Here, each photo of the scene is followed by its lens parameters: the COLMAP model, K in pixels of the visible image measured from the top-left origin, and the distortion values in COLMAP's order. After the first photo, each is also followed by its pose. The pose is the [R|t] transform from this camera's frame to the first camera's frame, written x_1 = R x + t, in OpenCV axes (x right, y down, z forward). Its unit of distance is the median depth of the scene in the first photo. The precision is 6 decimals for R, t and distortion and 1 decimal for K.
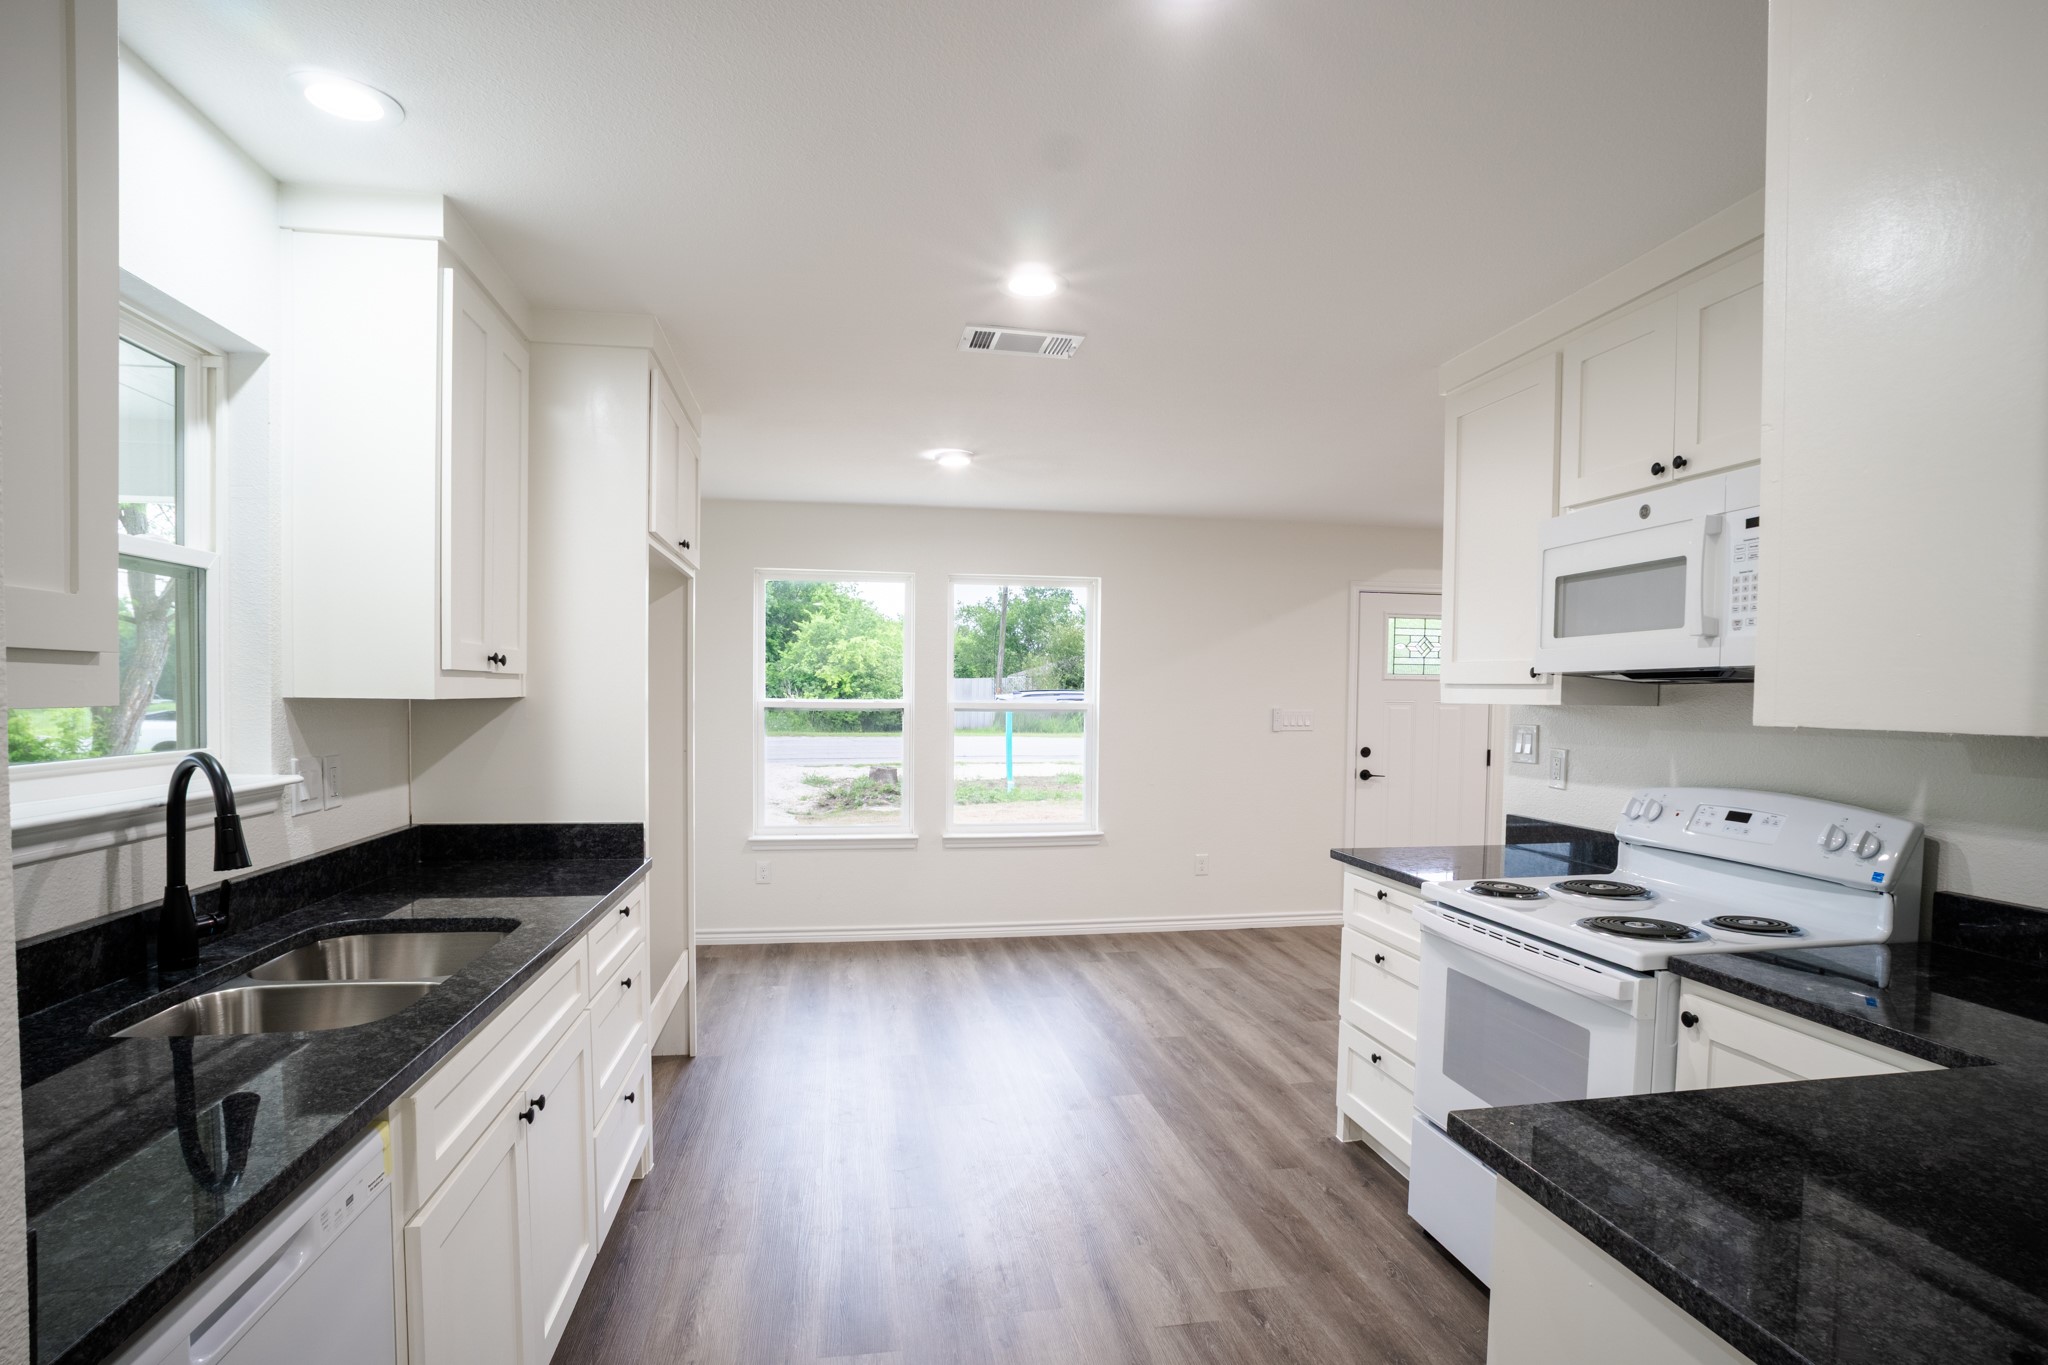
lens RADIAL K [[1022.6, 0, 1018.5], [0, 1022.6, 679.7], [0, 0, 1]] dist [-0.080477, 0.028297]
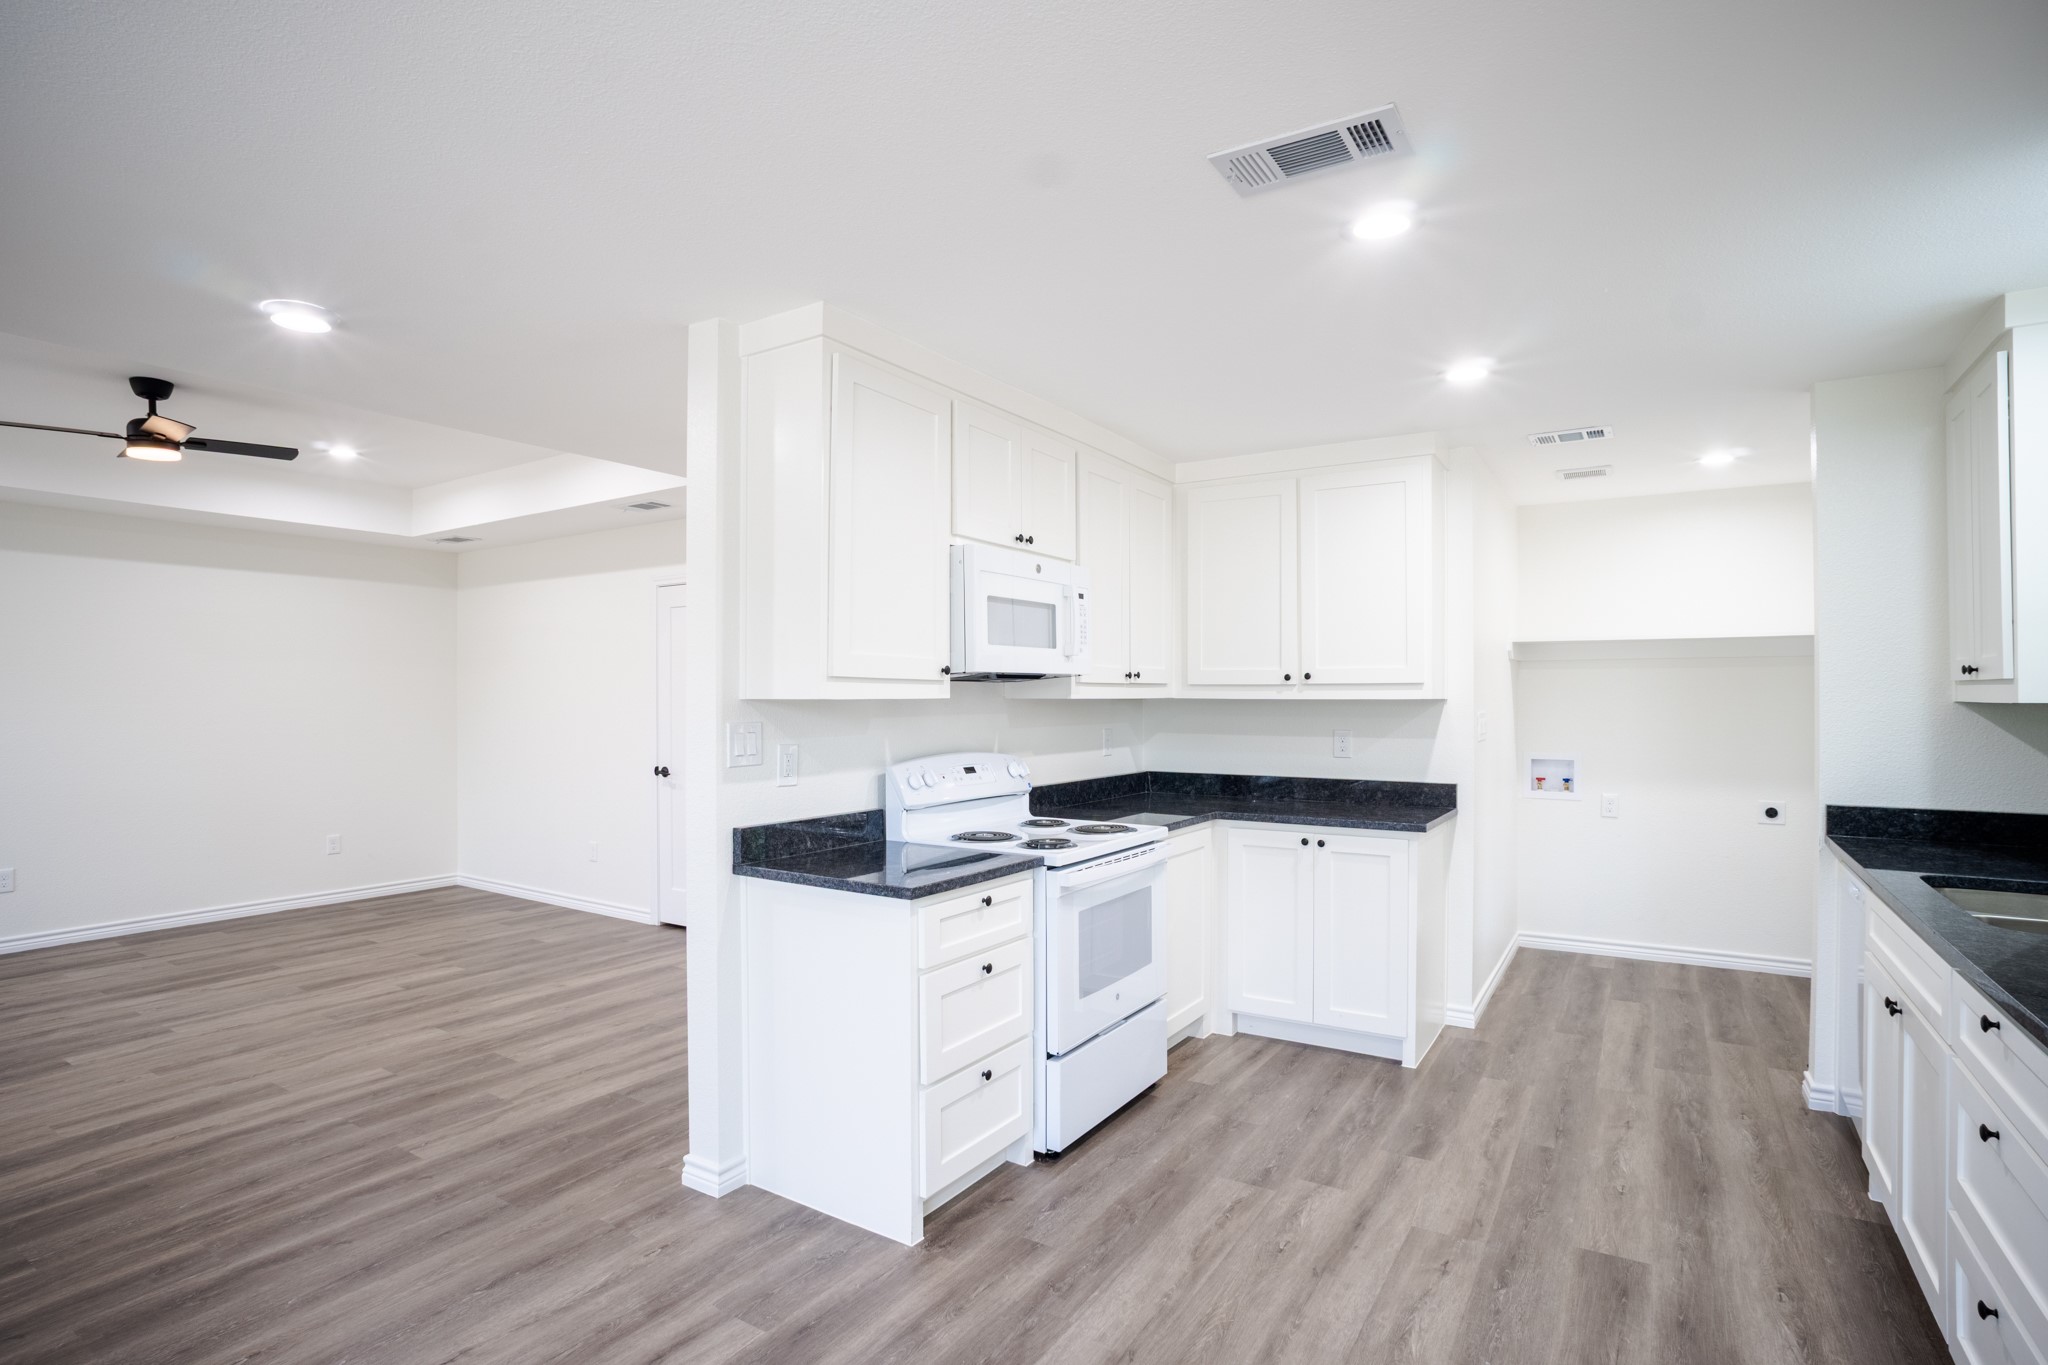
lens RADIAL K [[1022.6, 0, 1018.5], [0, 1022.6, 679.7], [0, 0, 1]] dist [-0.080477, 0.028297]
pose [[-0.739189, 0.005554, 0.673475, -0.363212], [-0.009266, 0.999787, -0.018415, 0.026630], [-0.673434, -0.019853, -0.738980, 1.992881]]
